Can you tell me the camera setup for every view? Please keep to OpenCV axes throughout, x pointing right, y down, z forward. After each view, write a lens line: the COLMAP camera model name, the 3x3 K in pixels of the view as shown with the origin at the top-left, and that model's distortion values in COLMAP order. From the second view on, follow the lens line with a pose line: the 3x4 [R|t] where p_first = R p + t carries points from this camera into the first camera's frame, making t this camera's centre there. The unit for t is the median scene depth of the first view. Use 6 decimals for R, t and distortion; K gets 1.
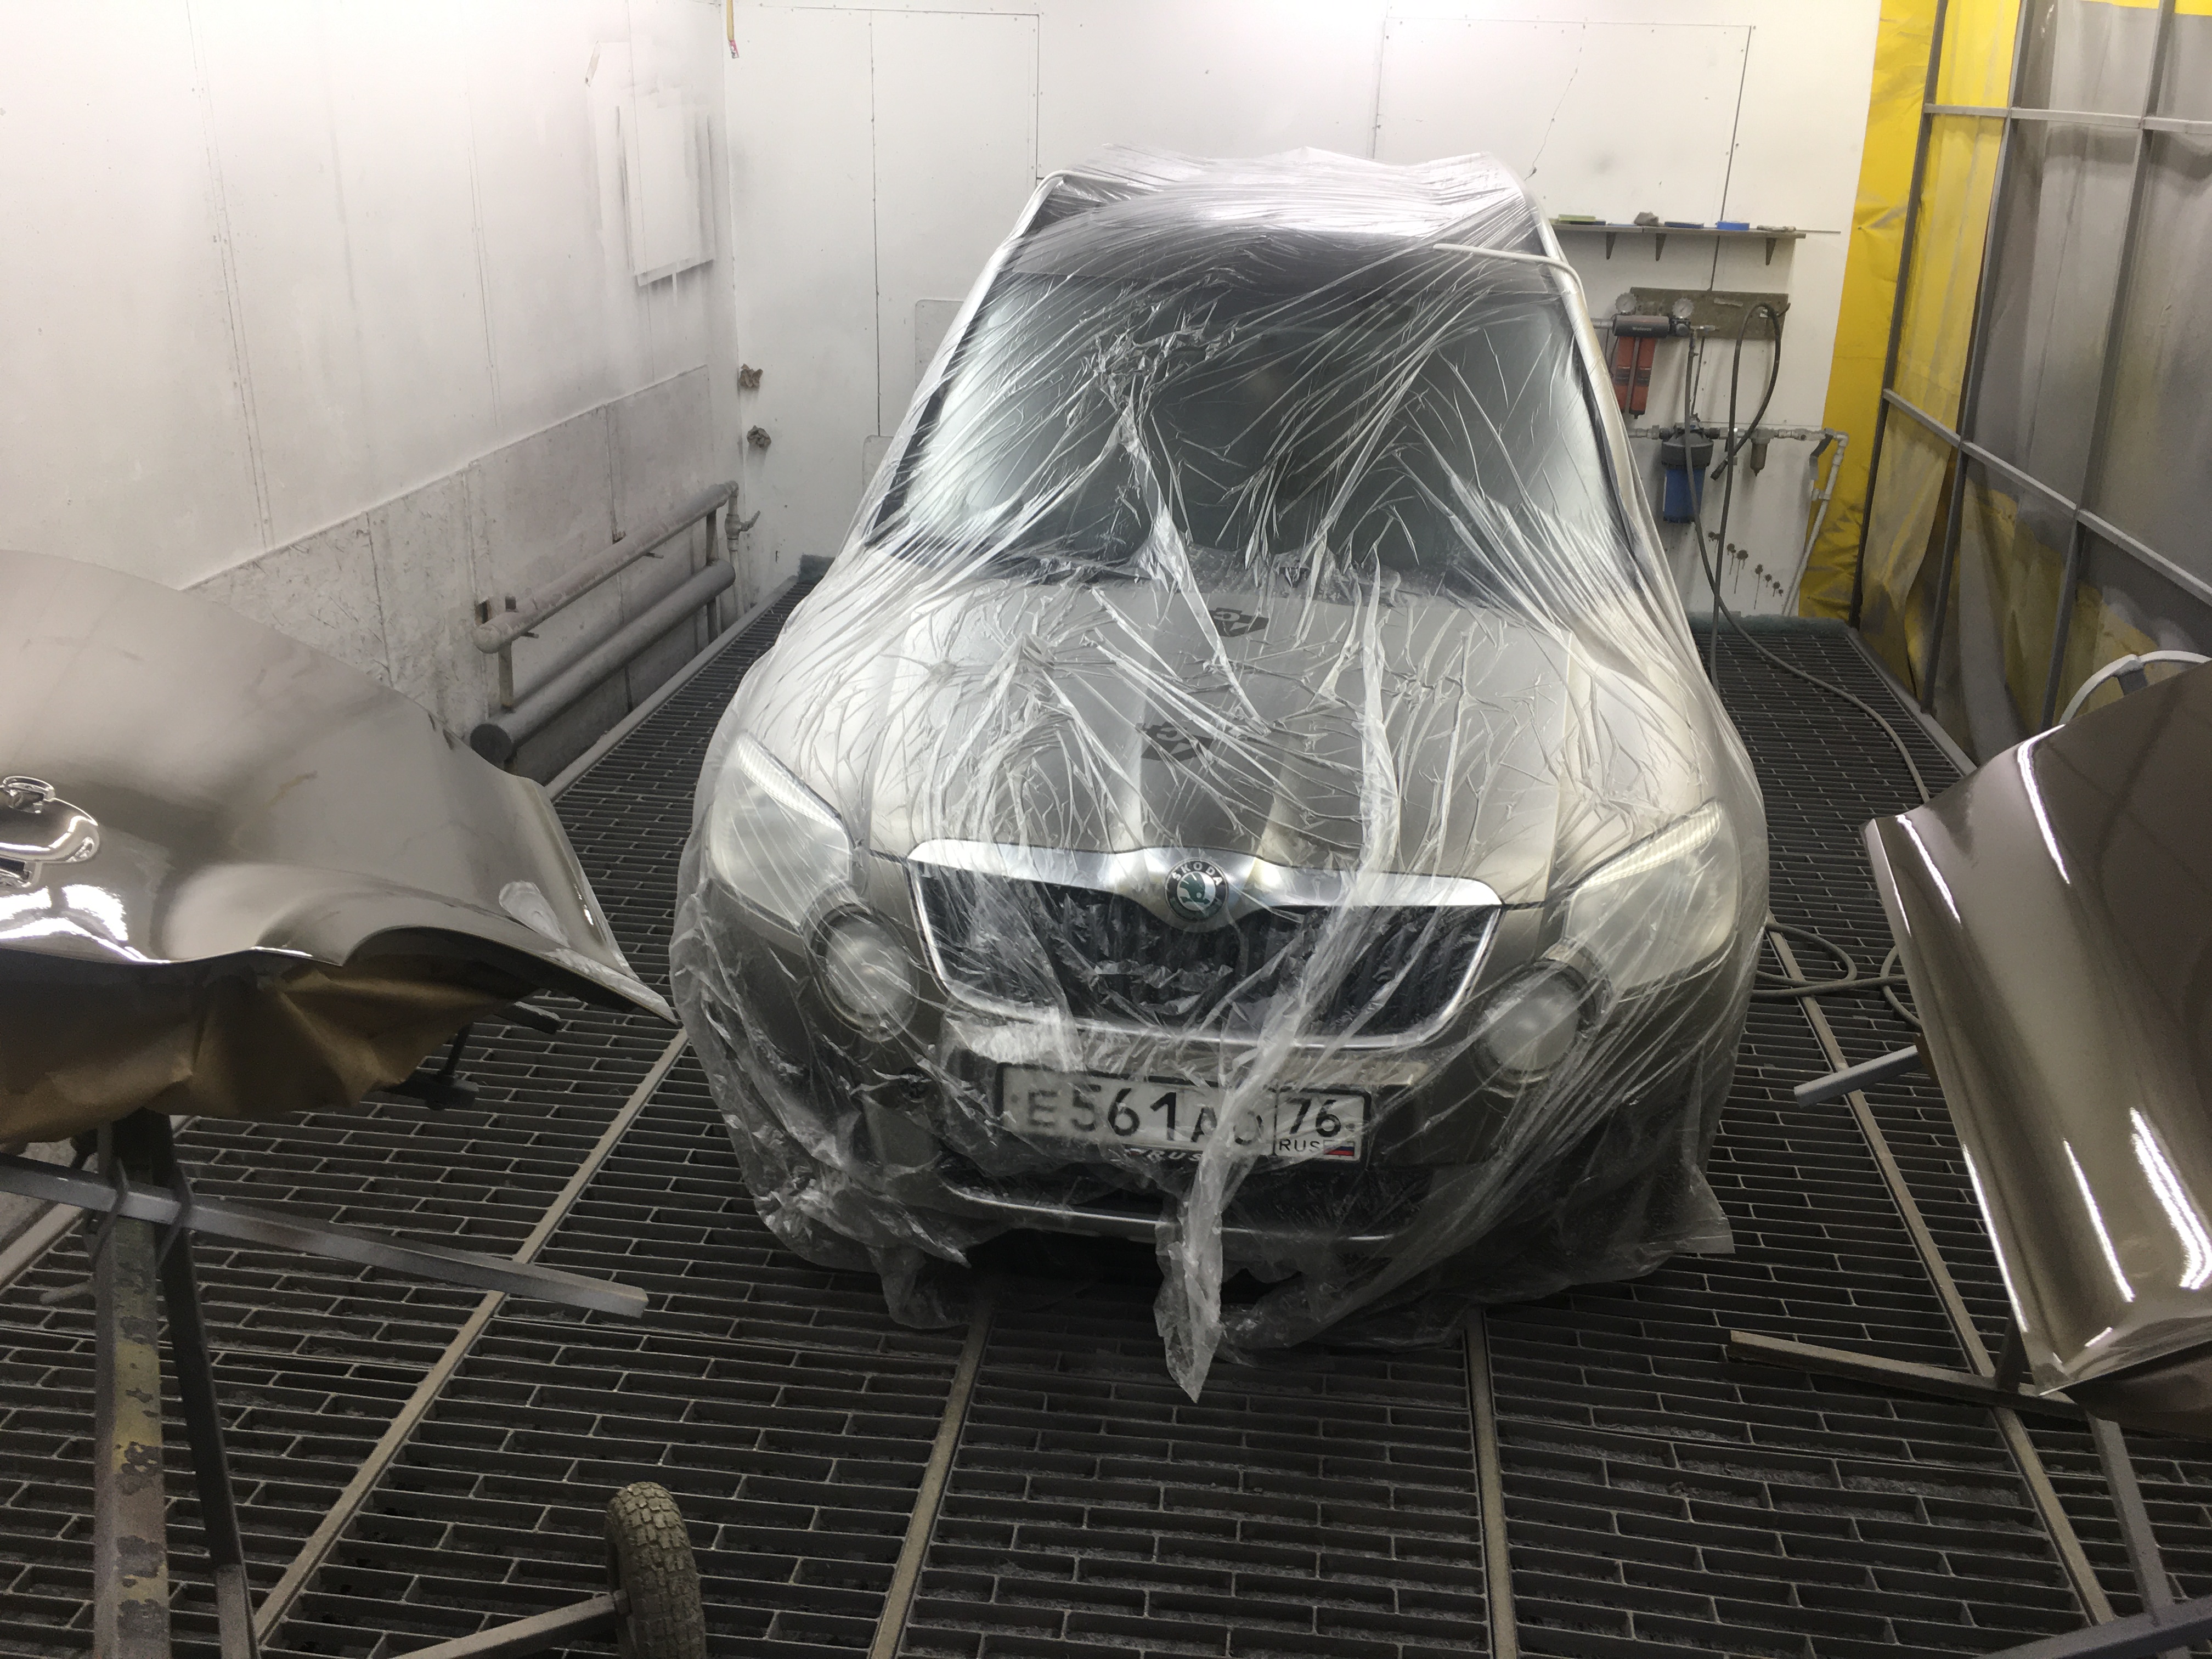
lens RADIAL K [[1863.2, 0, 1106.0], [0, 1863.2, 829.5], [0, 0, 1]] dist [0.079473, -0.106098]
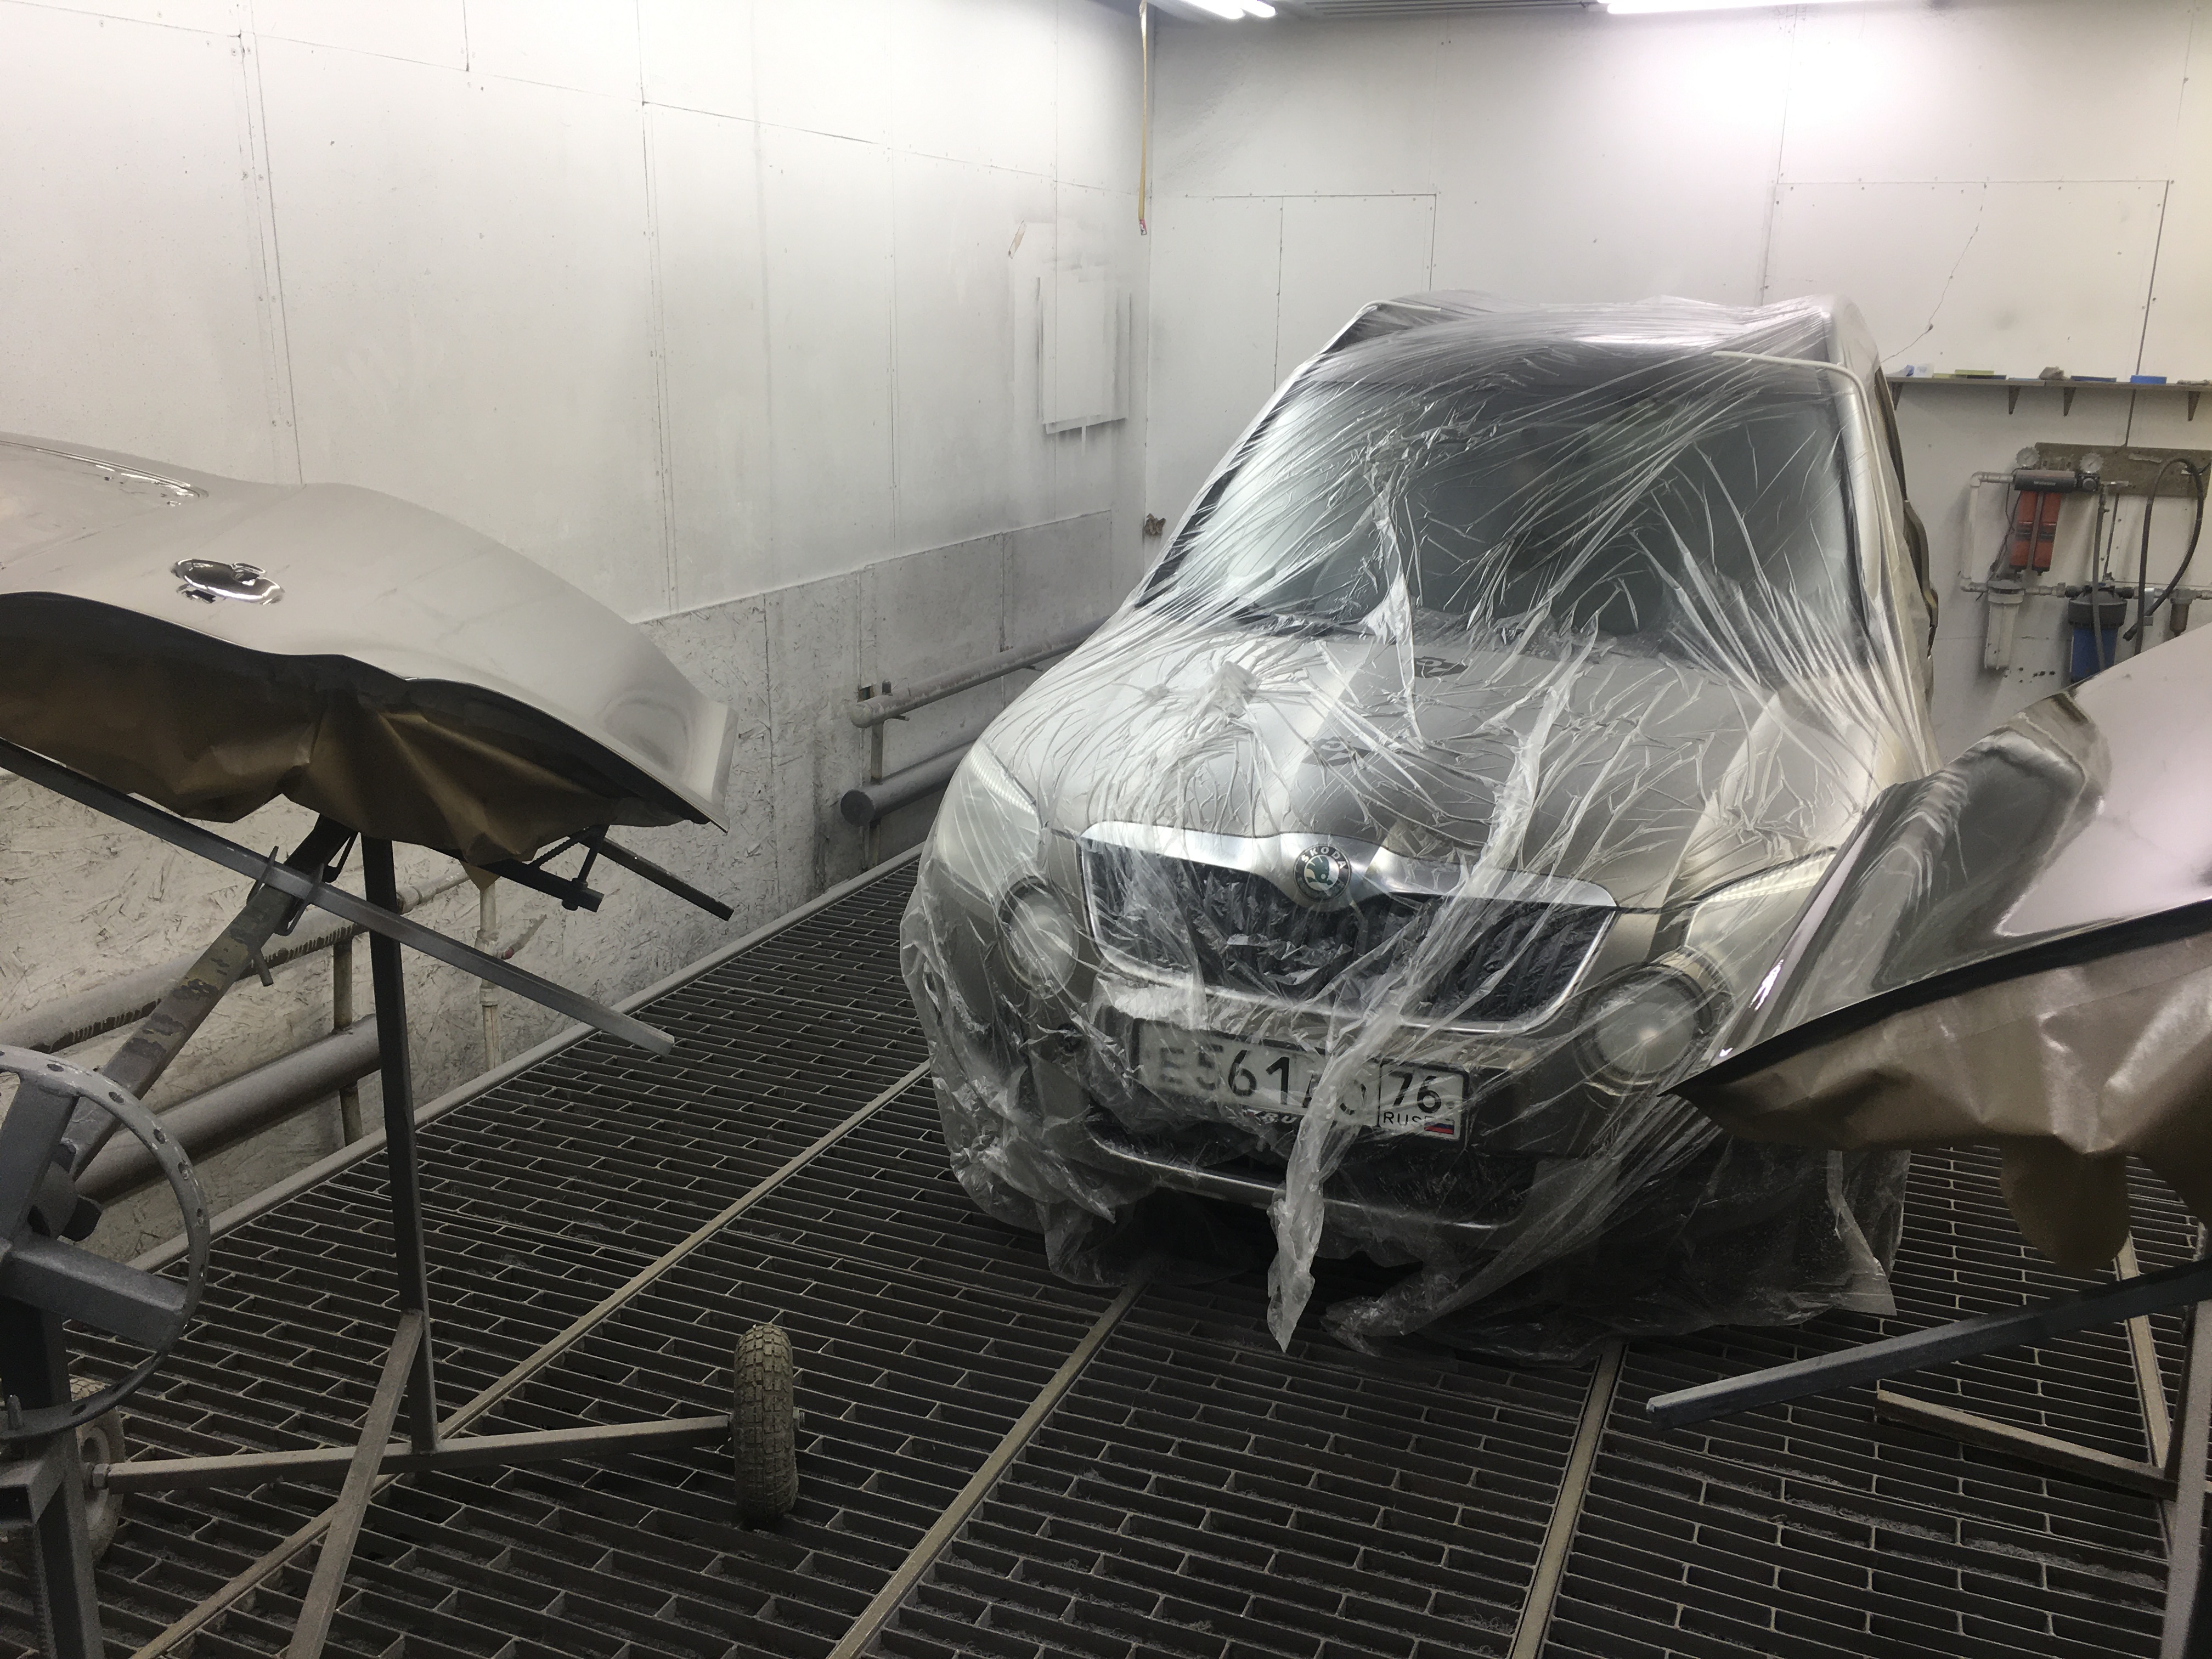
lens RADIAL K [[1863.2, 0, 1106.0], [0, 1863.2, 829.5], [0, 0, 1]] dist [0.079473, -0.106098]
pose [[0.964045, 0.059292, -0.259040, 0.193211], [-0.088375, 0.990840, -0.102103, 0.121168], [0.250613, 0.121325, 0.960455, -0.071619]]
